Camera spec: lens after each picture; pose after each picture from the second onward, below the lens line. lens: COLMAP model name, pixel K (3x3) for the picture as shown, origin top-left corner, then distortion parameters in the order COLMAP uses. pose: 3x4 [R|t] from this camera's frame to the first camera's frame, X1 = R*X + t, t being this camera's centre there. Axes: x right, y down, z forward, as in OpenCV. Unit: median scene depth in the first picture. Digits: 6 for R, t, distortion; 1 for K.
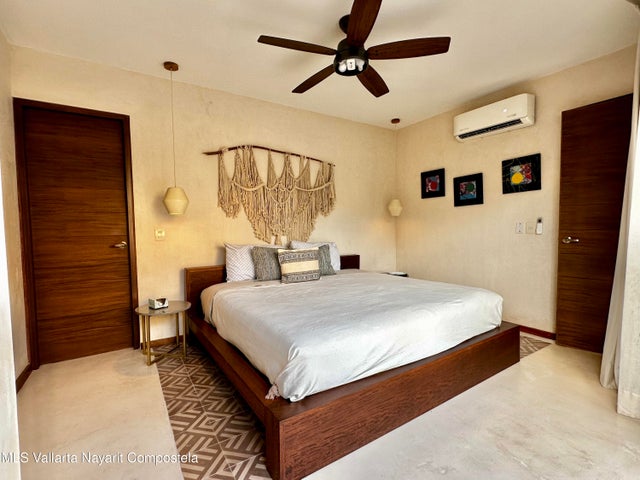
lens RADIAL K [[305.0, 0, 320.0], [0, 305.0, 240.0], [0, 0, 1]] dist [-0.000783, -0.000297]
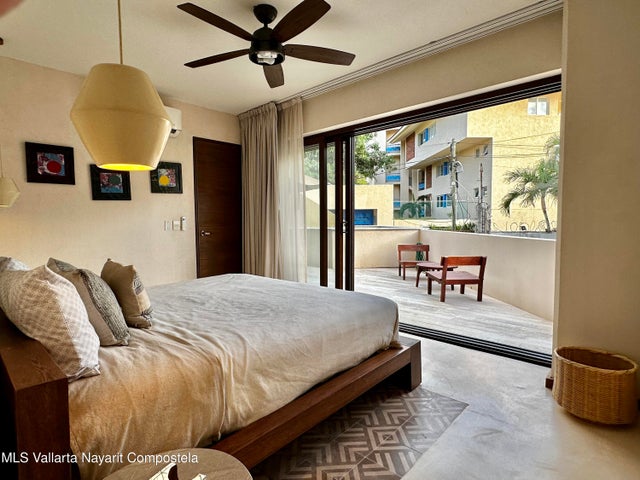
lens RADIAL K [[339.1, 0, 320.0], [0, 339.1, 240.0], [0, 0, 1]] dist [0.000760, 0.000301]
pose [[-0.241849, -0.041733, 0.969416, -0.680554], [0.053465, 0.996984, 0.056258, -0.026538], [-0.968840, 0.065436, -0.238888, 0.754307]]
